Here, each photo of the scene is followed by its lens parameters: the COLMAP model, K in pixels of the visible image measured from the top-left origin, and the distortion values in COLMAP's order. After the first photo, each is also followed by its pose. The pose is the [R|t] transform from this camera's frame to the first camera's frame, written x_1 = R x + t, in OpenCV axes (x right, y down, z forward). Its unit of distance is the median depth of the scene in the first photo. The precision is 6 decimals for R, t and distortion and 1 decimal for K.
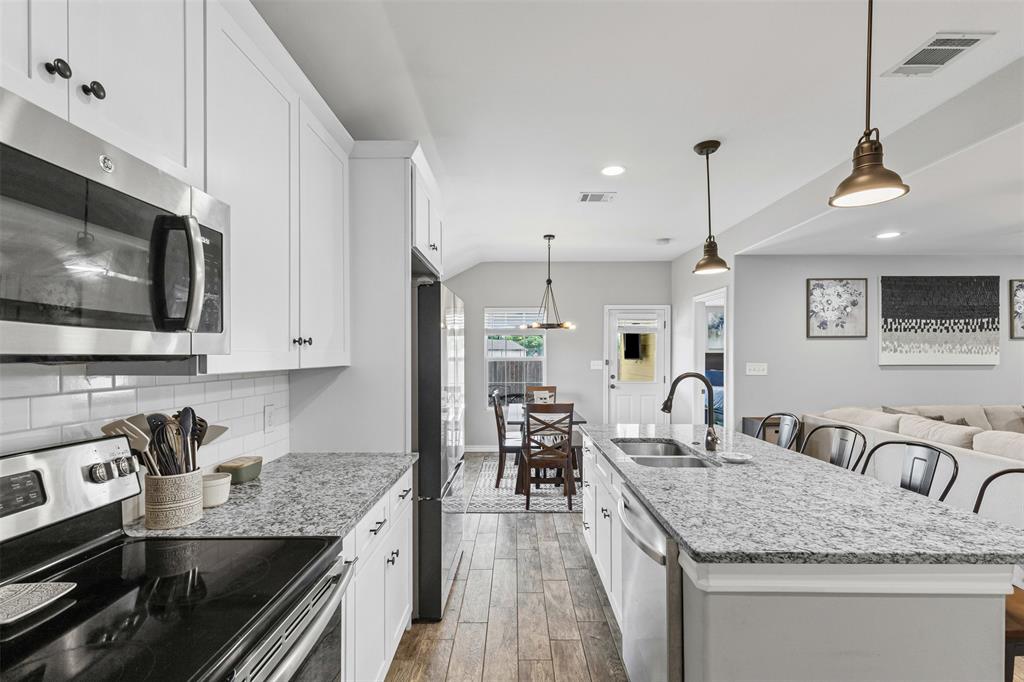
lens RADIAL K [[467.1, 0, 516.6], [0, 467.1, 358.5], [0, 0, 1]] dist [-0.001419, -0.000469]
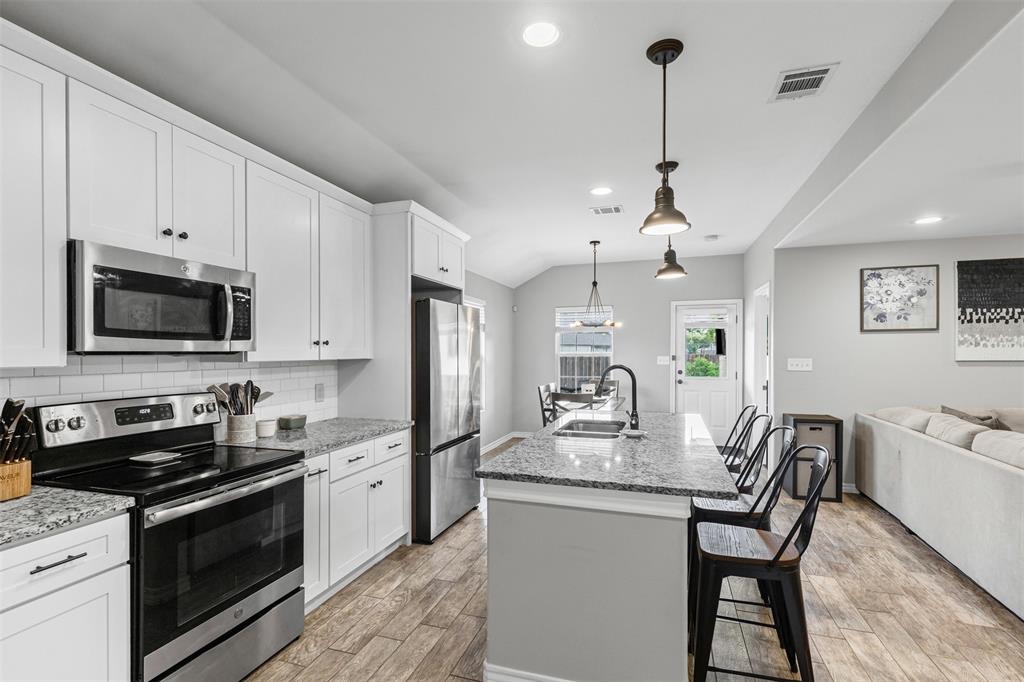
lens RADIAL K [[478.6, 0, 510.0], [0, 478.6, 355.5], [0, 0, 1]] dist [-0.001139, -0.000438]
pose [[0.949825, -0.000595, -0.312782, 0.254180], [0.001031, 0.999999, 0.001226, 0.002102], [0.312780, -0.001487, 0.949824, -0.137224]]
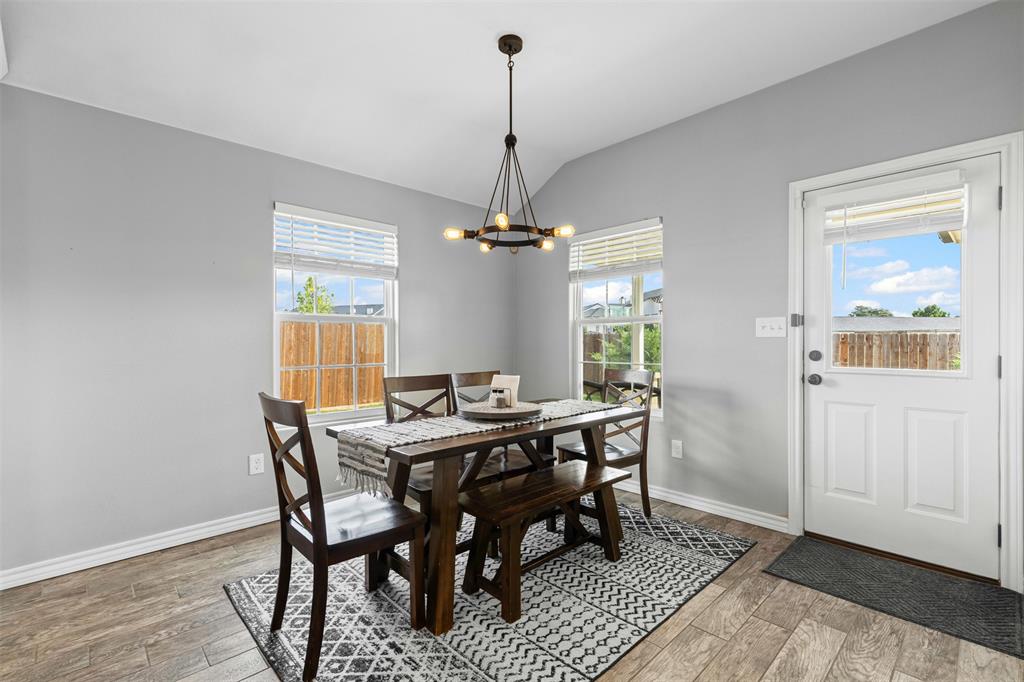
lens RADIAL K [[463.0, 0, 517.8], [0, 463.0, 343.8], [0, 0, 1]] dist [0.001573, -0.000094]
pose [[0.693783, -0.000116, -0.720184, 0.446227], [0.000385, 1.000000, 0.000210, 0.040661], [0.720184, -0.000423, 0.693783, 0.753534]]
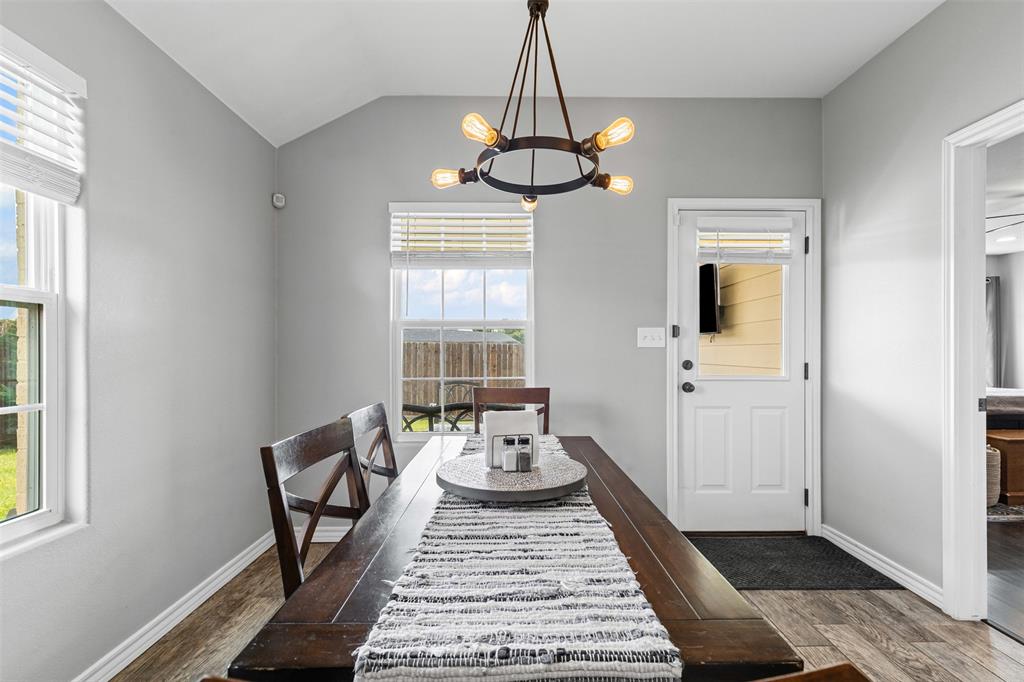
lens RADIAL K [[461.0, 0, 518.9], [0, 461.0, 350.3], [0, 0, 1]] dist [0.000529, -0.000042]
pose [[0.999801, 0.000448, 0.019923, 0.057611], [-0.000390, 0.999996, -0.002908, 0.038054], [-0.019925, 0.002899, 0.999797, 0.810651]]
